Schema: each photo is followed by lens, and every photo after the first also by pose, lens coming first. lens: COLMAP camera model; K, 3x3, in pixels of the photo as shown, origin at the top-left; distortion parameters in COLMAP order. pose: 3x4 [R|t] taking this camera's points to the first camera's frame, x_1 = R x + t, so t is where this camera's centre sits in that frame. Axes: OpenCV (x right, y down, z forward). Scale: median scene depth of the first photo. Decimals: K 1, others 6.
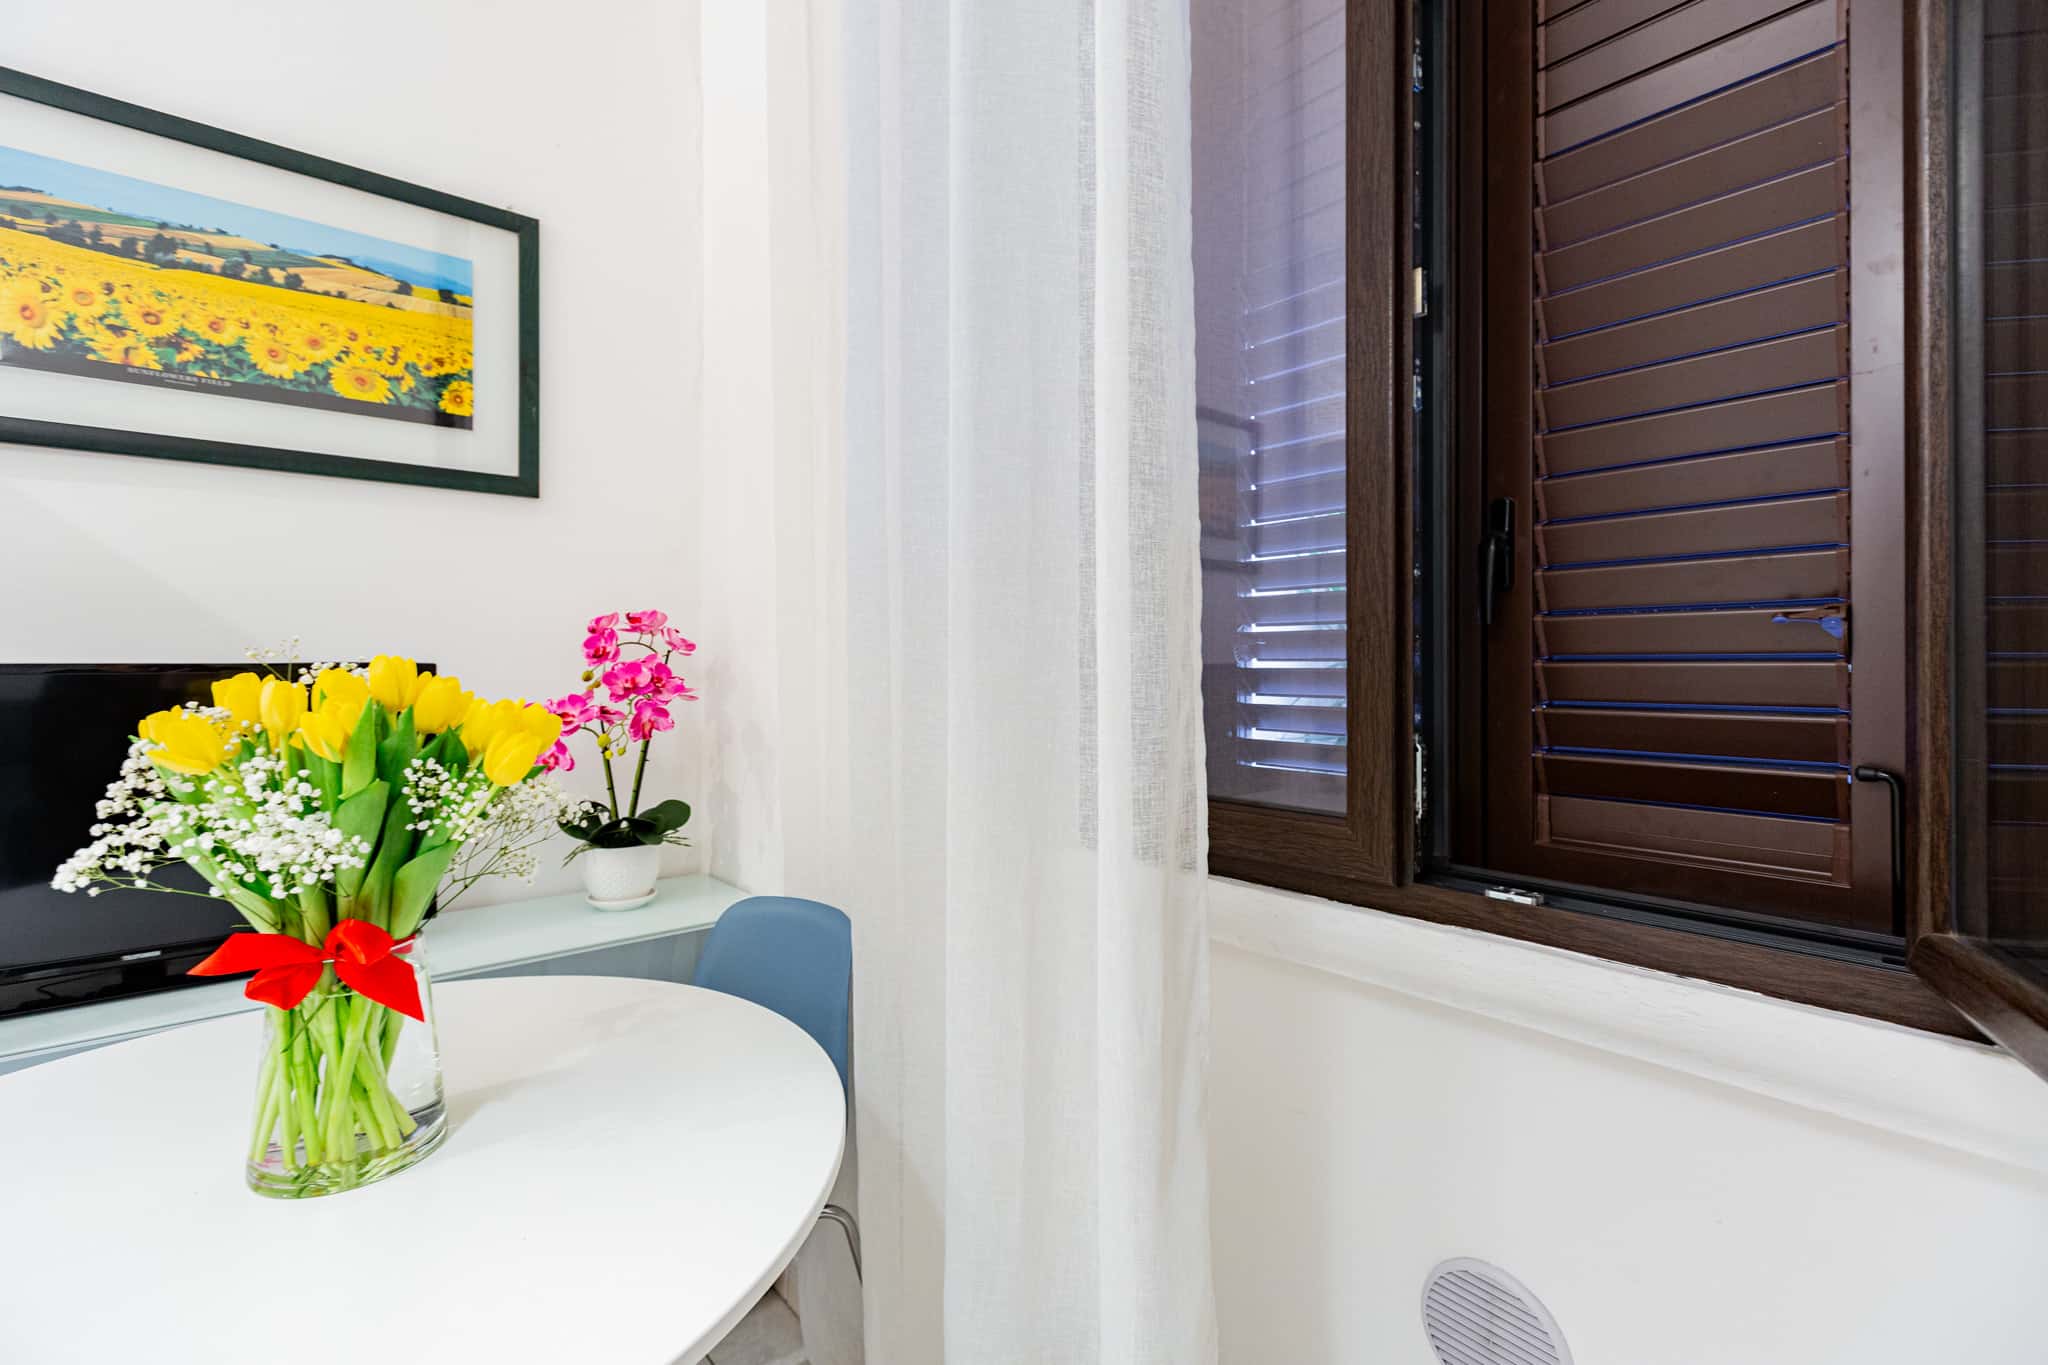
lens RADIAL K [[931.3, 0, 1017.5], [0, 931.3, 665.0], [0, 0, 1]] dist [0.004462, -0.001234]
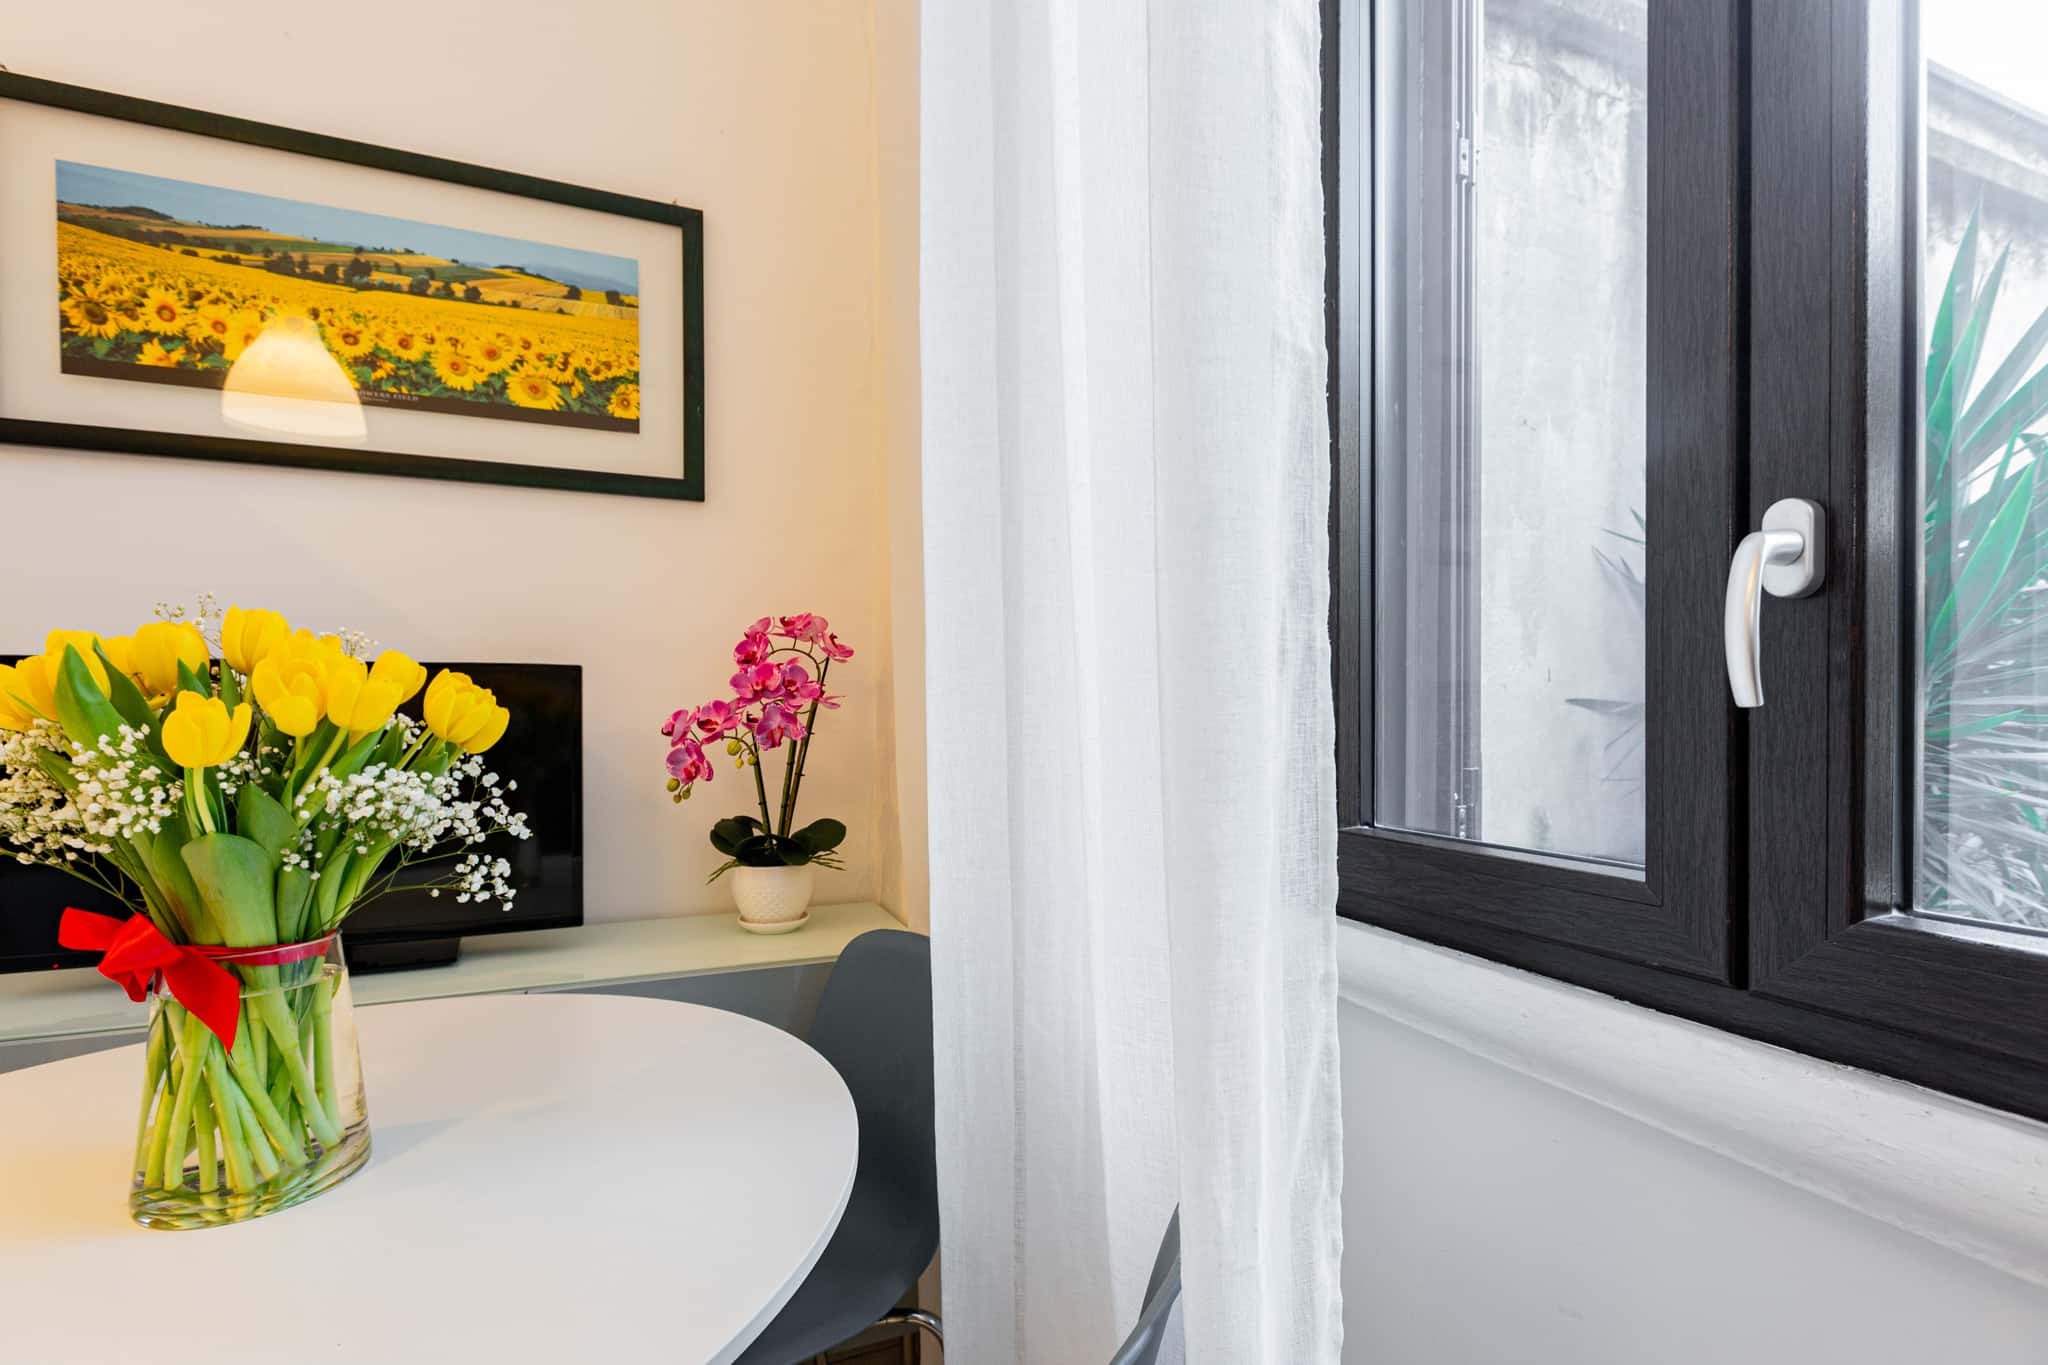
lens RADIAL K [[931.3, 0, 1019.8], [0, 931.3, 717.9], [0, 0, 1]] dist [0.004462, -0.001234]
pose [[0.948615, 0.003805, -0.316408, 0.119099], [-0.003542, 0.999993, 0.001406, 0.049804], [0.316411, -0.000213, 0.948622, 0.215045]]
